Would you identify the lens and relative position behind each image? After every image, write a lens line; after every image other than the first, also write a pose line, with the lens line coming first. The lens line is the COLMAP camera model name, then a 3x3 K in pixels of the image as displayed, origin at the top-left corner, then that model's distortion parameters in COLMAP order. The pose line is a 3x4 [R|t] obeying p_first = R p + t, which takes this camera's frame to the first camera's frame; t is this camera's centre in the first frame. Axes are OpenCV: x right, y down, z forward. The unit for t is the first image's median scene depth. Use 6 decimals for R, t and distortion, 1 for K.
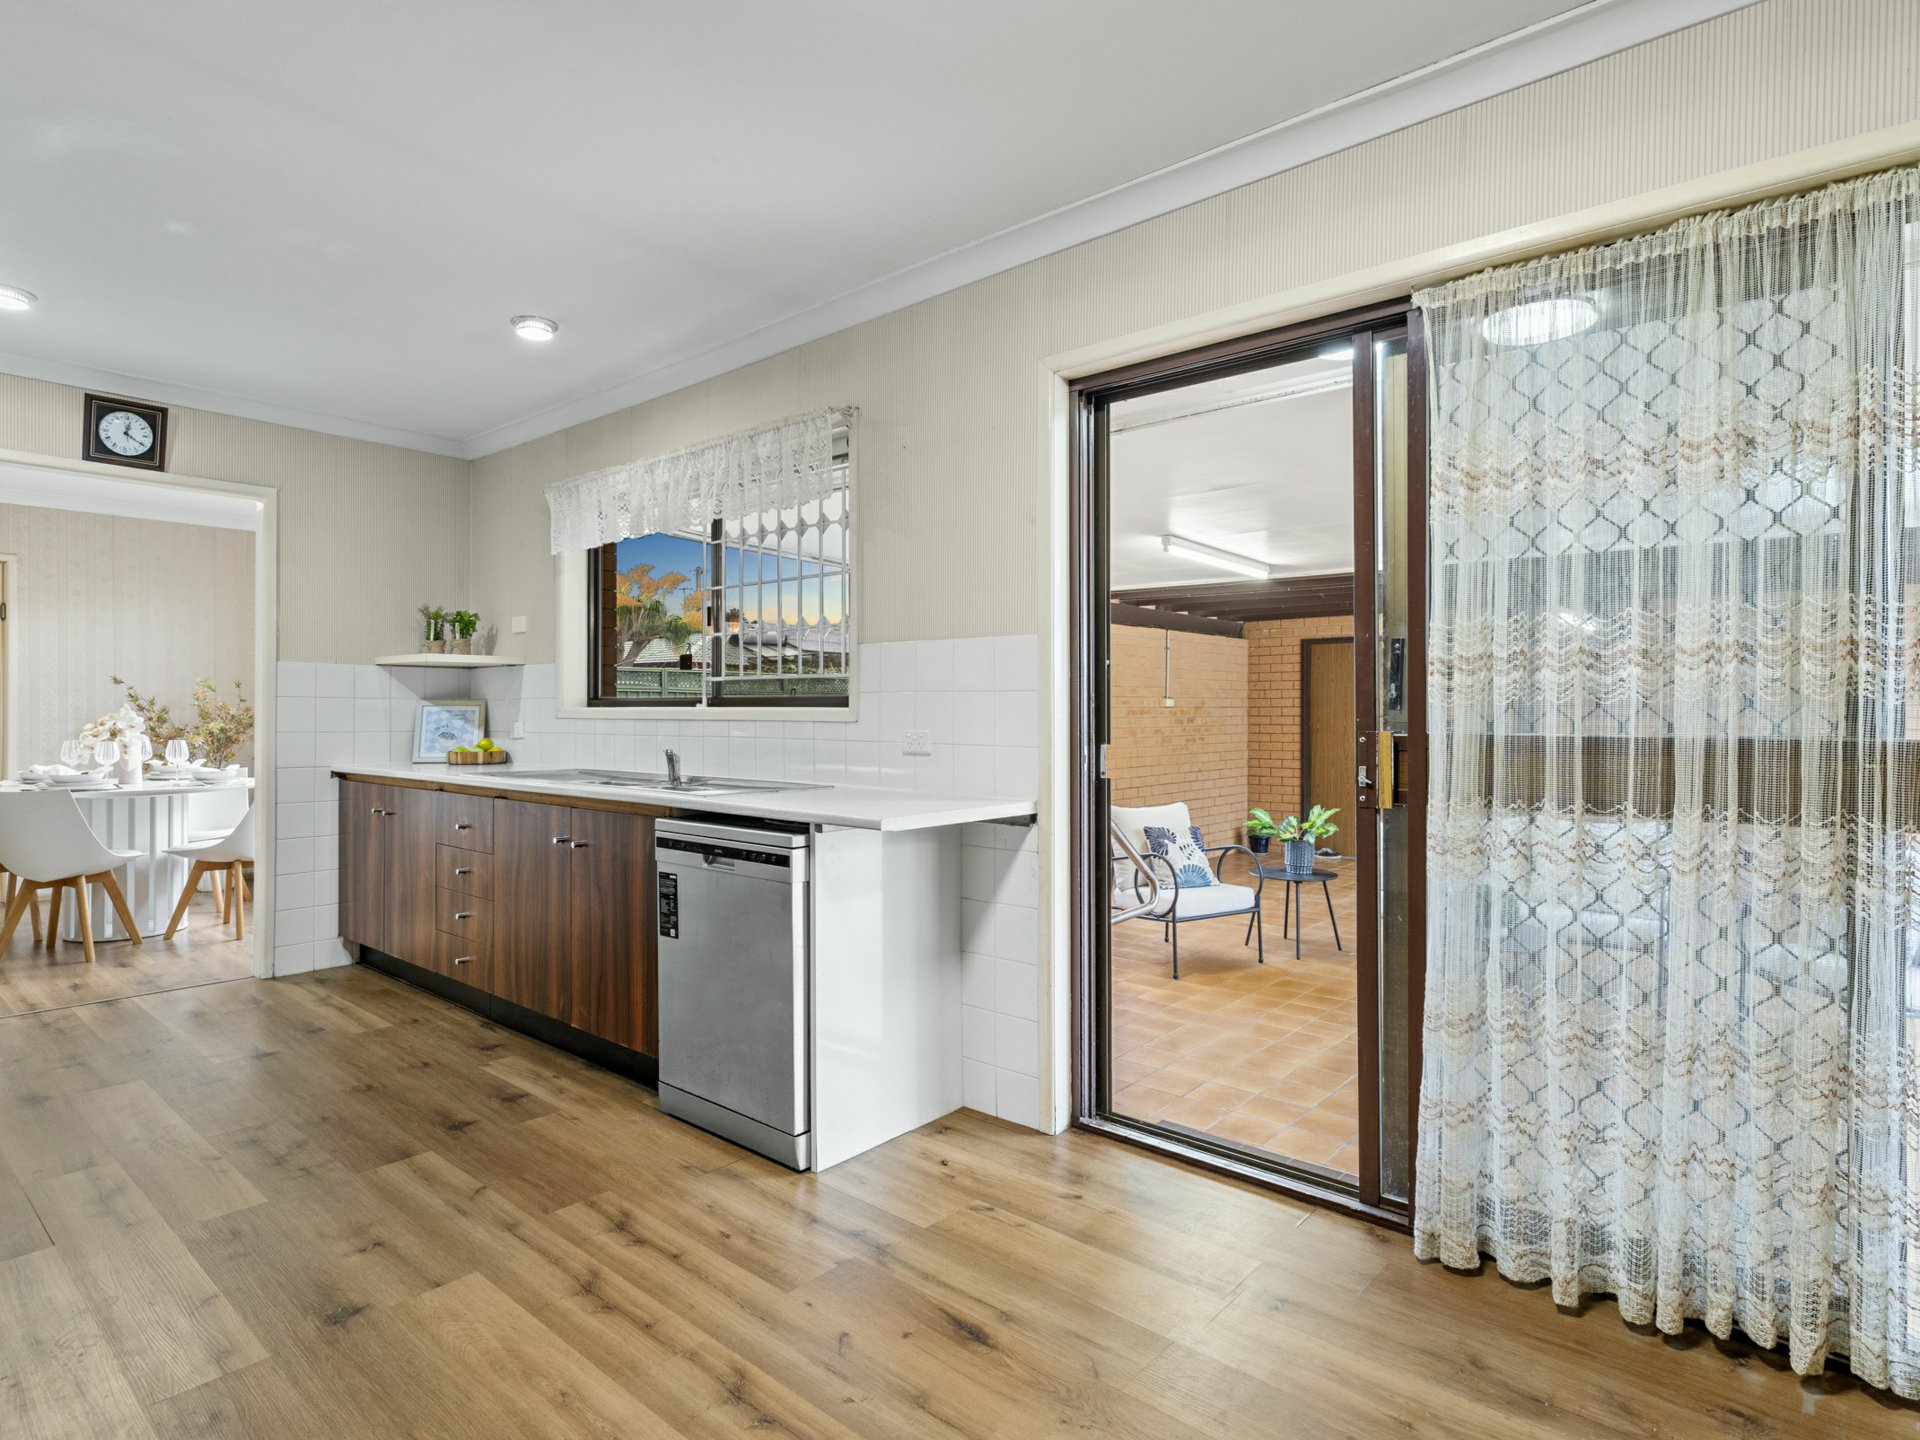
lens RADIAL K [[1024.7, 0, 968.1], [0, 1024.7, 715.2], [0, 0, 1]] dist [-0.001326, -0.000396]
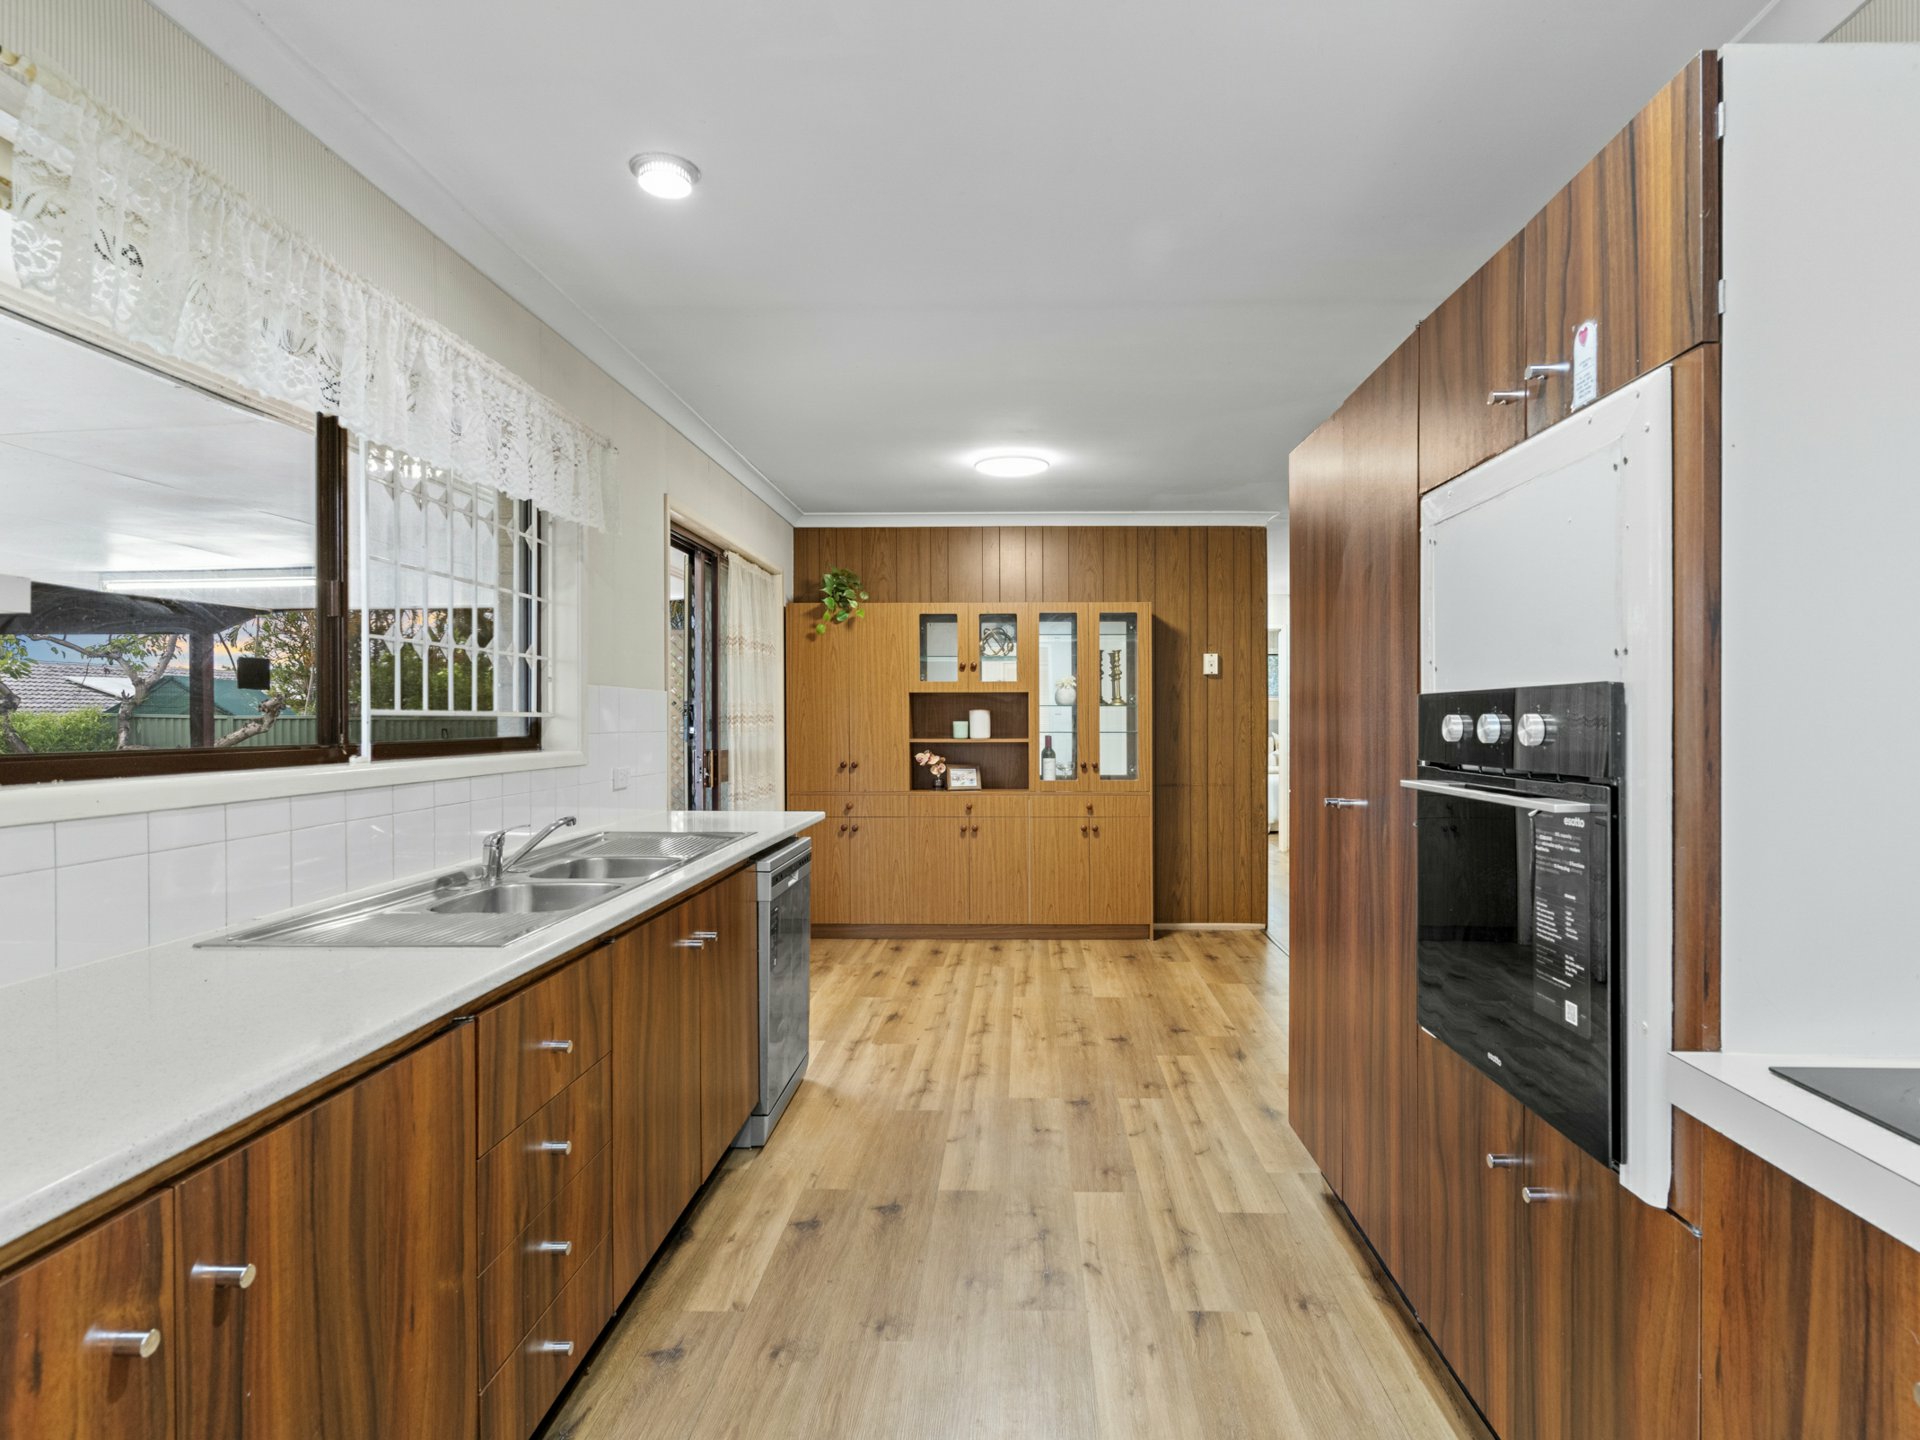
lens RADIAL K [[1038.8, 0, 1020.6], [0, 1038.8, 729.8], [0, 0, 1]] dist [-0.001287, 0.000141]
pose [[-0.648256, -0.013304, 0.761306, -1.094980], [-0.001366, 0.999866, 0.016310, -0.041887], [-0.761421, 0.009533, -0.648188, 1.290764]]
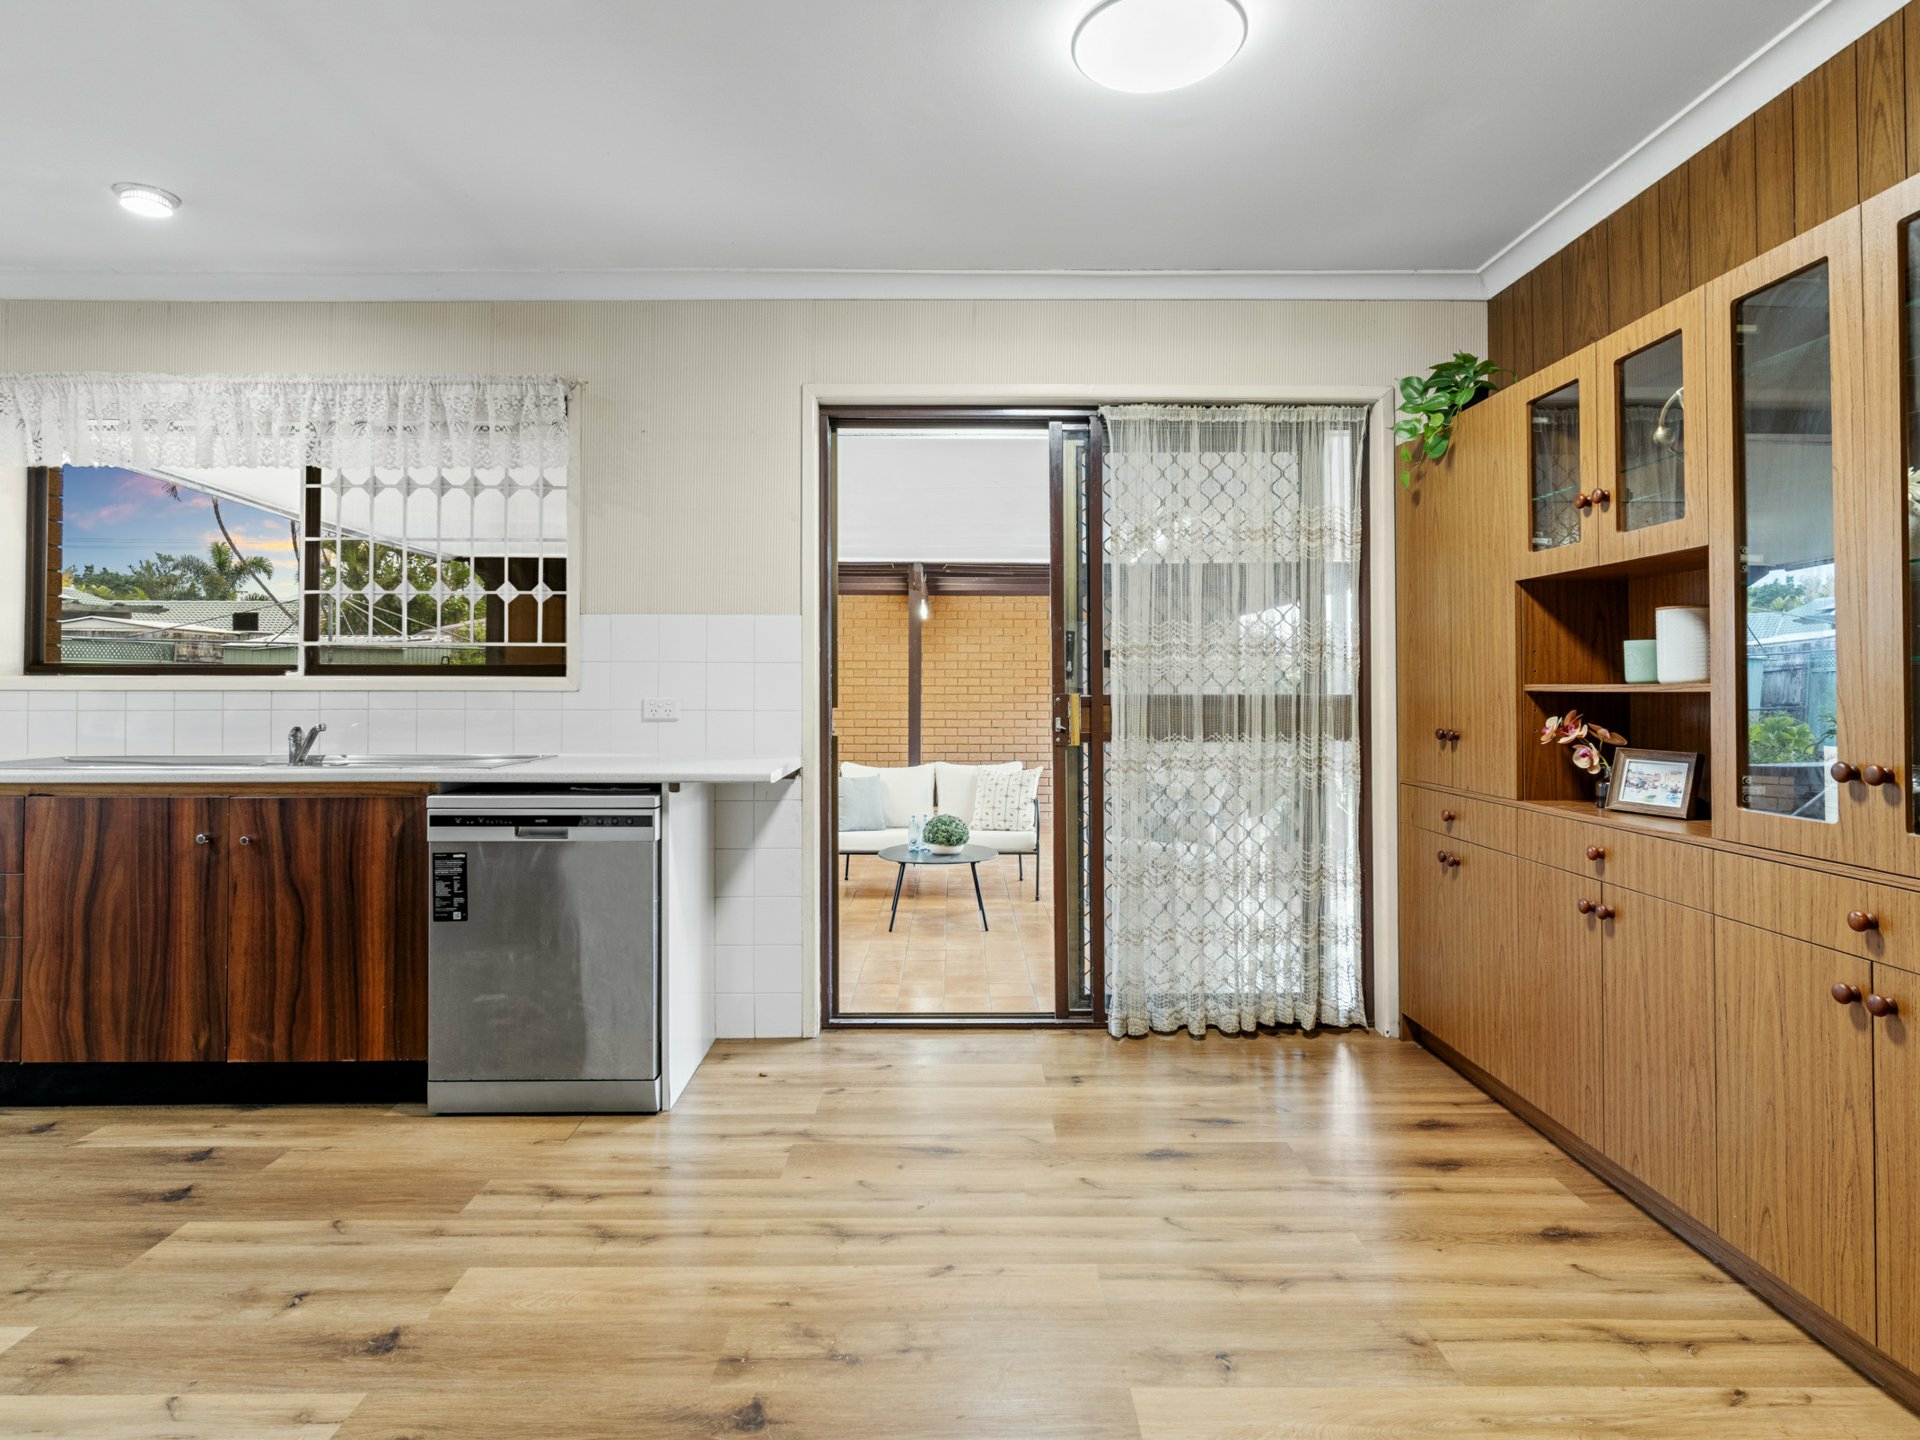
lens RADIAL K [[1053.6, 0, 955.4], [0, 1053.6, 666.9], [0, 0, 1]] dist [-0.000640, 0.001738]
pose [[0.757145, 0.008489, 0.653192, -0.492900], [0.003811, 0.999841, -0.017411, 0.002381], [-0.653236, 0.015672, 0.756992, -0.028596]]
